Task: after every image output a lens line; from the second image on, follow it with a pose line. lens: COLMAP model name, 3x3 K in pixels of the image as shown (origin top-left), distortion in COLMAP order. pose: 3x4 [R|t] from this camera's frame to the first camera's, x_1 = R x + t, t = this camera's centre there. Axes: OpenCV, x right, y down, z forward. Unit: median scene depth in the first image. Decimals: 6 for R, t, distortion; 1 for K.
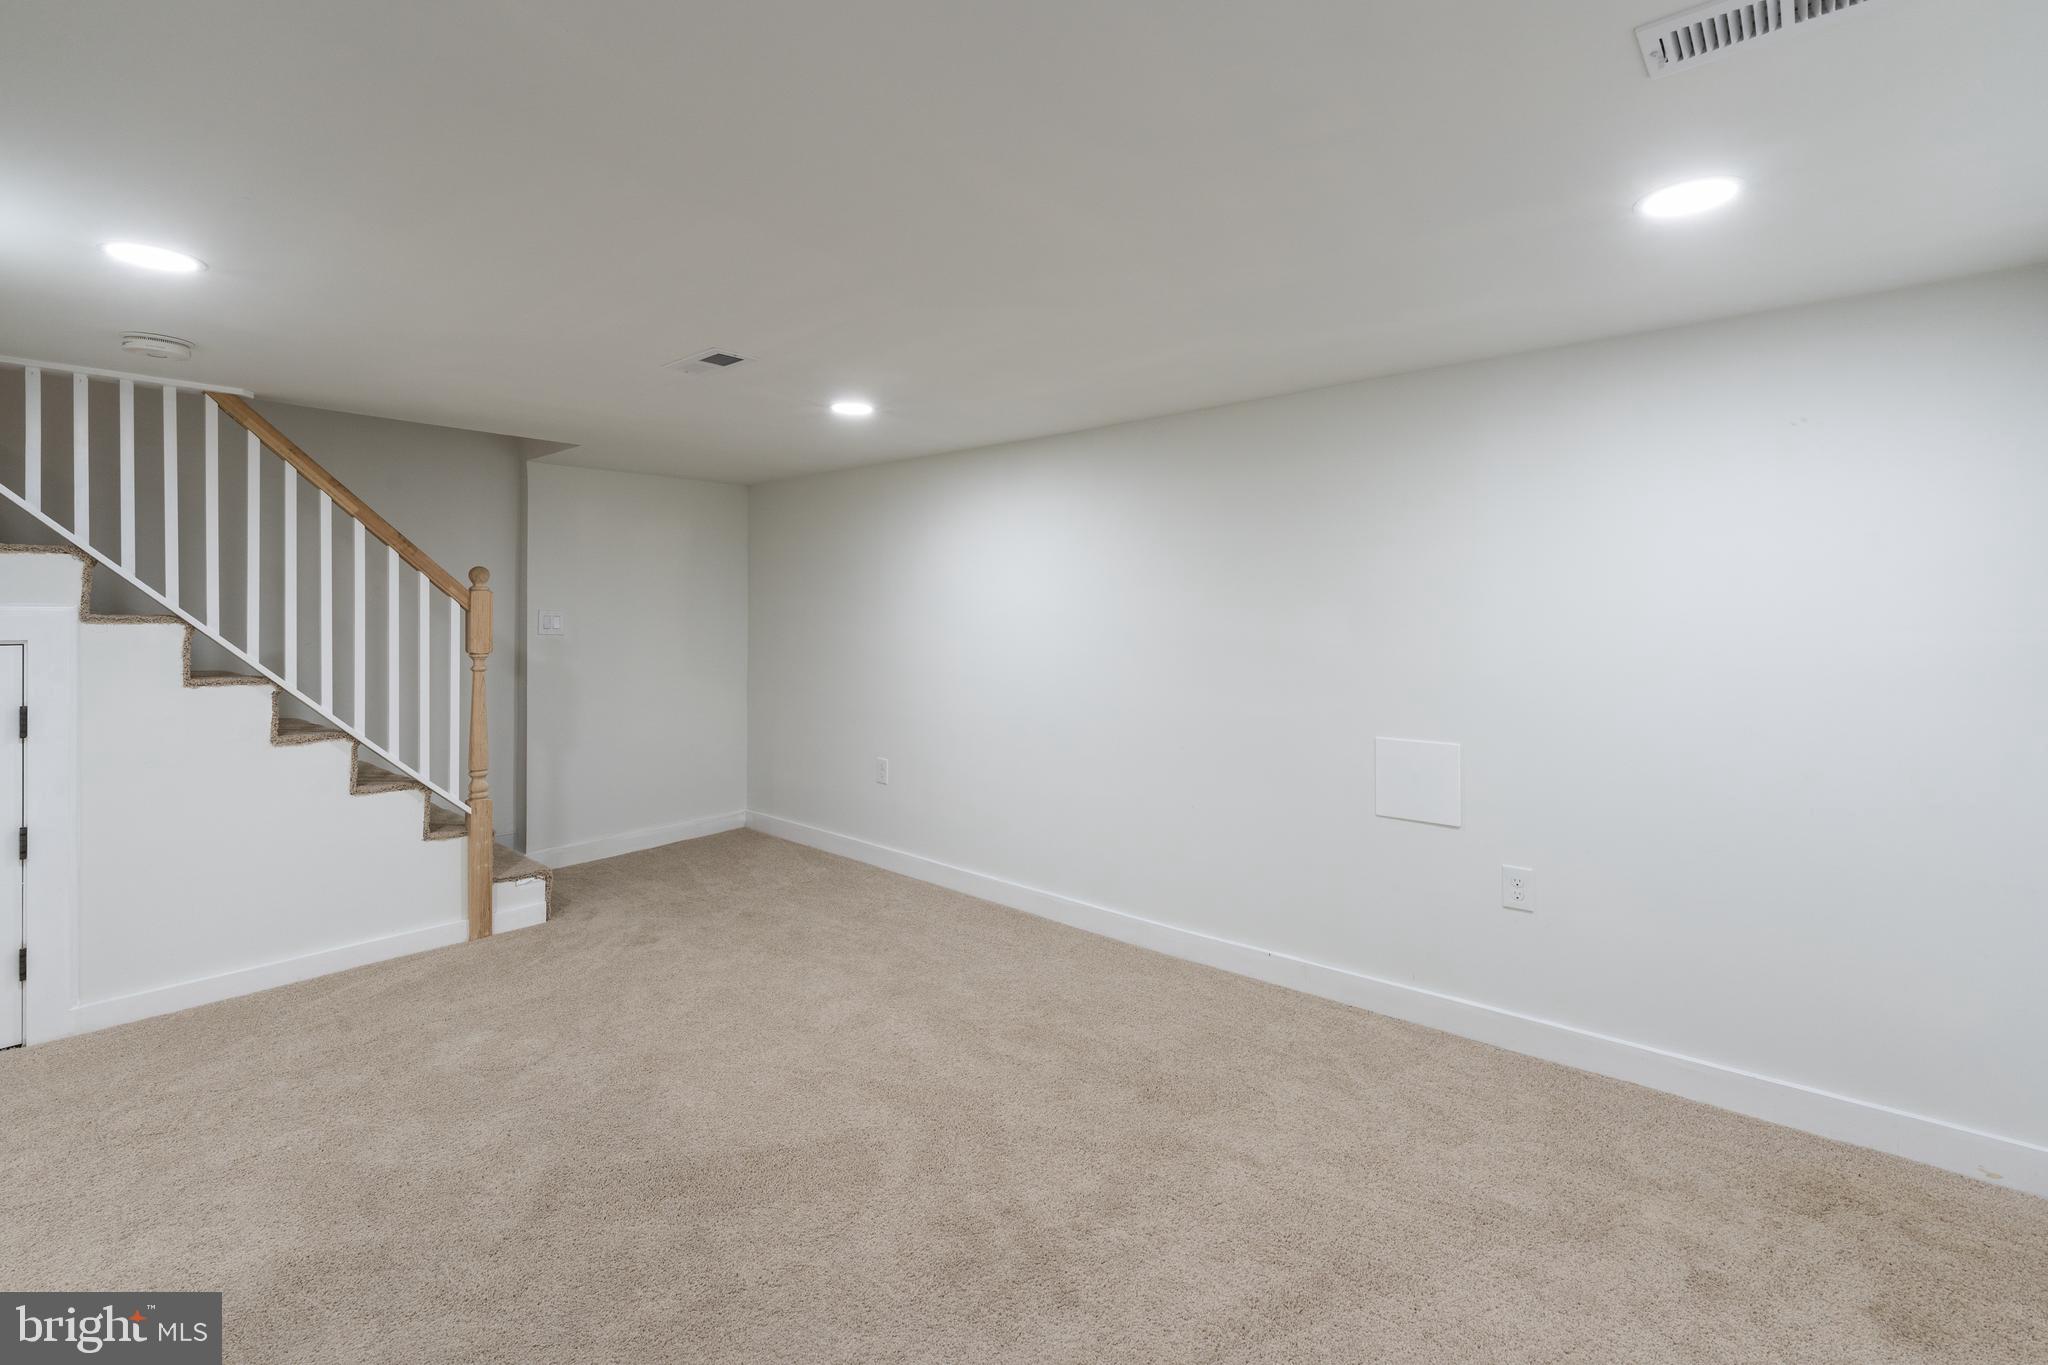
lens RADIAL K [[840.7, 0, 1081.8], [0, 840.7, 613.2], [0, 0, 1]] dist [0.000984, -0.000604]
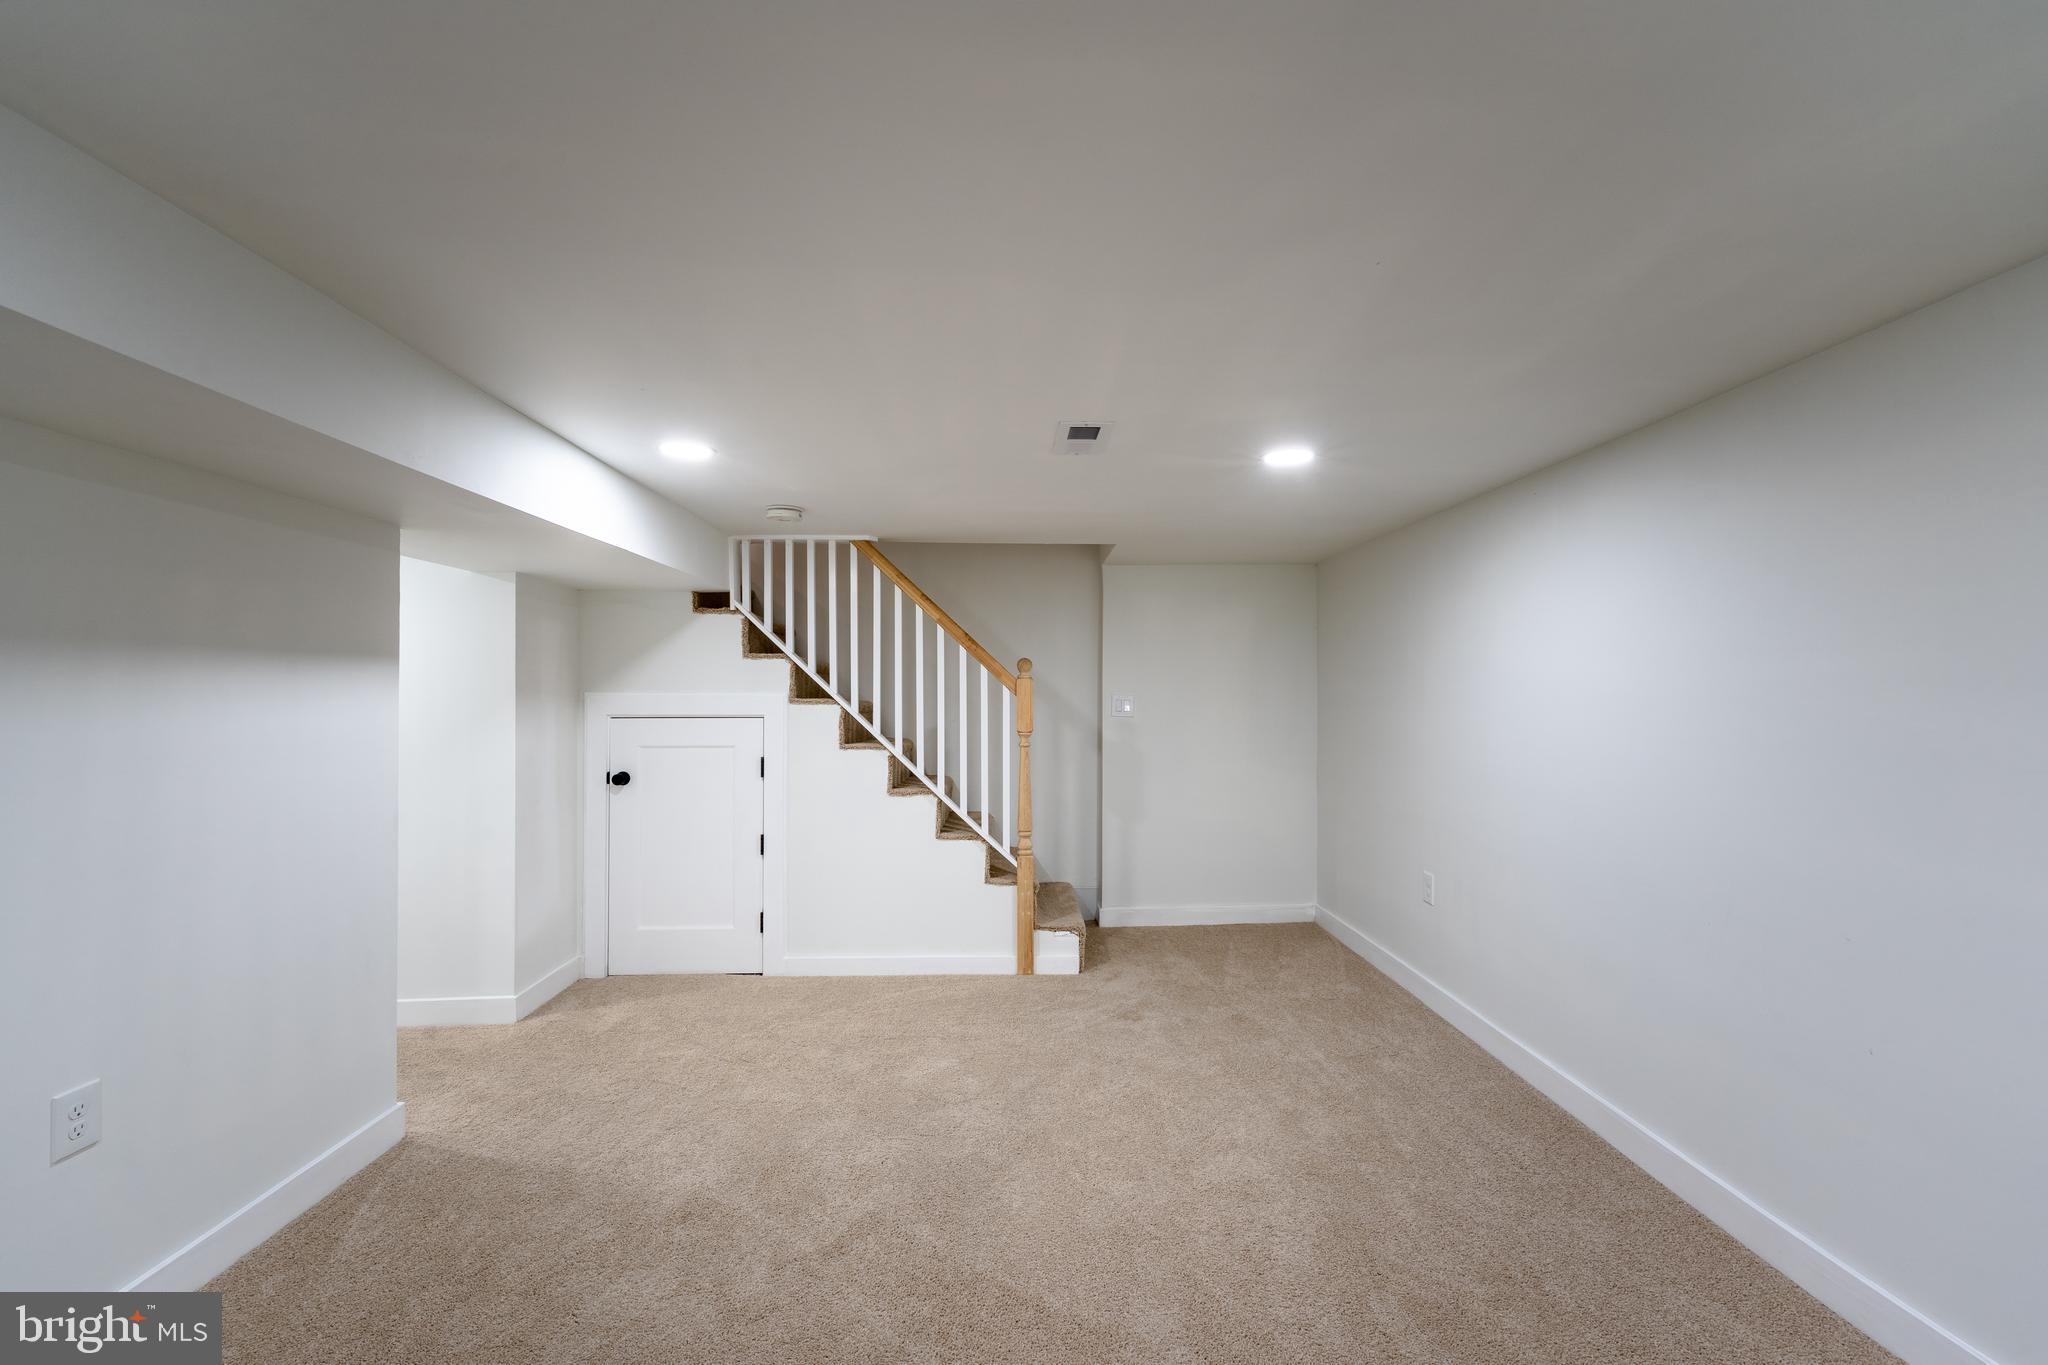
lens RADIAL K [[840.7, 0, 1029.1], [0, 840.7, 682.7], [0, 0, 1]] dist [0.000984, -0.000604]
pose [[0.675567, -0.011565, -0.737208, 0.163447], [-0.000859, 0.999864, -0.016473, -0.001049], [0.737298, 0.011762, 0.675465, 0.216174]]
